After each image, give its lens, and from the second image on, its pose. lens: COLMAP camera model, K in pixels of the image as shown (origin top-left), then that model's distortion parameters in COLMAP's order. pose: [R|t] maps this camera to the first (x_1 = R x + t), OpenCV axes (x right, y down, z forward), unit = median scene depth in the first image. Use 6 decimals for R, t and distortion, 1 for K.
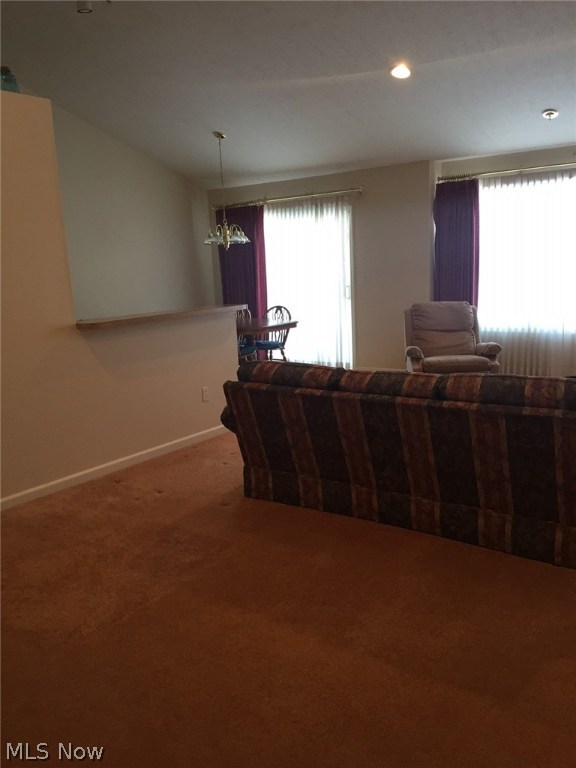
lens RADIAL K [[658.5, 0, 288.0], [0, 658.5, 384.0], [0, 0, 1]] dist [0.104282, -0.164117]
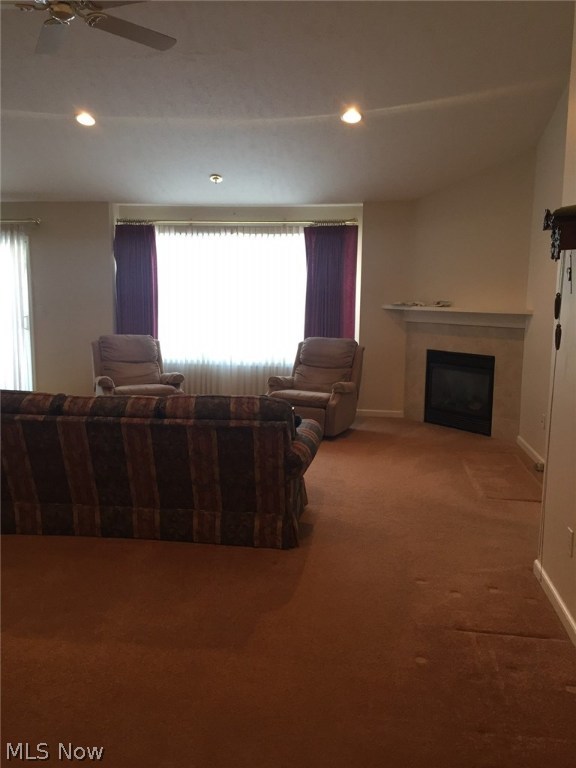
lens RADIAL K [[658.5, 0, 288.0], [0, 658.5, 384.0], [0, 0, 1]] dist [0.104282, -0.164117]
pose [[0.873448, -0.013615, 0.486726, -0.121364], [0.038703, 0.998387, -0.041528, 0.018324], [-0.485376, 0.055110, 0.872567, -0.103501]]
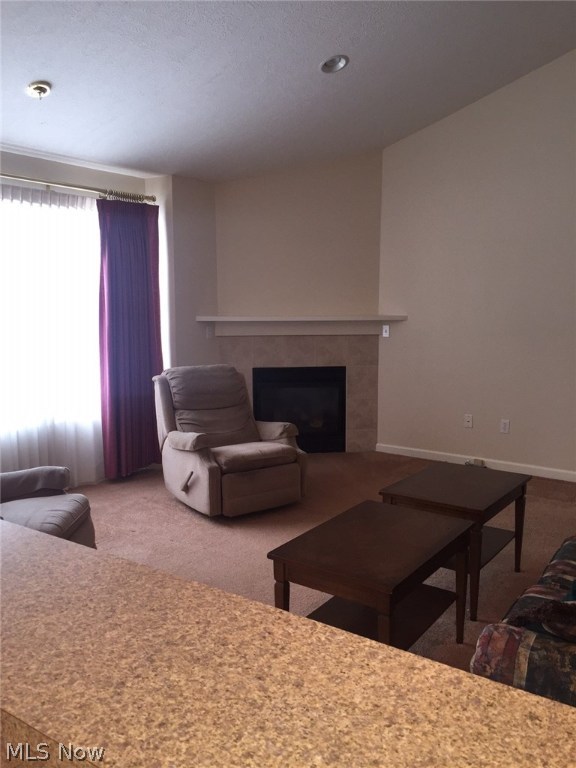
lens RADIAL K [[658.5, 0, 288.0], [0, 658.5, 384.0], [0, 0, 1]] dist [0.104282, -0.164117]
pose [[-0.028655, -0.090466, 0.995487, -0.439120], [0.182292, 0.978723, 0.094190, -0.262523], [-0.982827, 0.184168, -0.011554, 1.426264]]
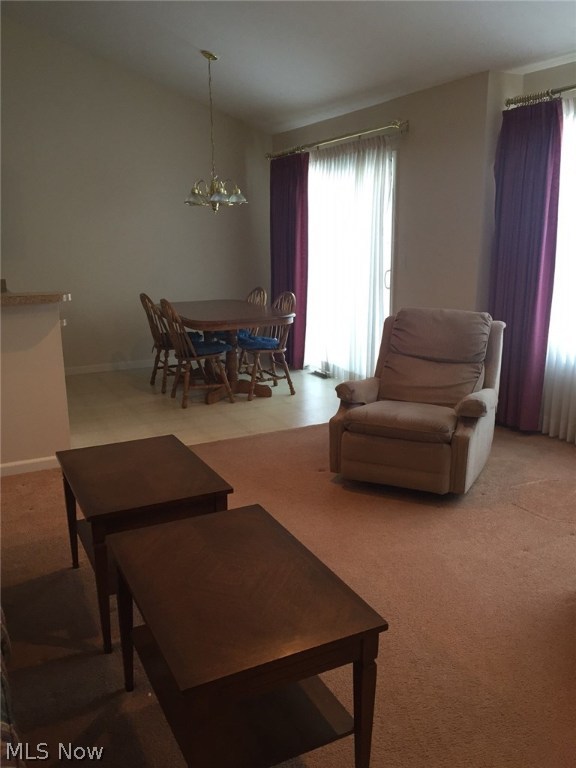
lens RADIAL K [[658.5, 0, 288.0], [0, 658.5, 384.0], [0, 0, 1]] dist [0.104282, -0.164117]
pose [[0.891696, 0.137189, -0.431344, 0.723448], [-0.113155, 0.990267, 0.081033, -0.174580], [0.438263, -0.023448, 0.898541, 0.768785]]
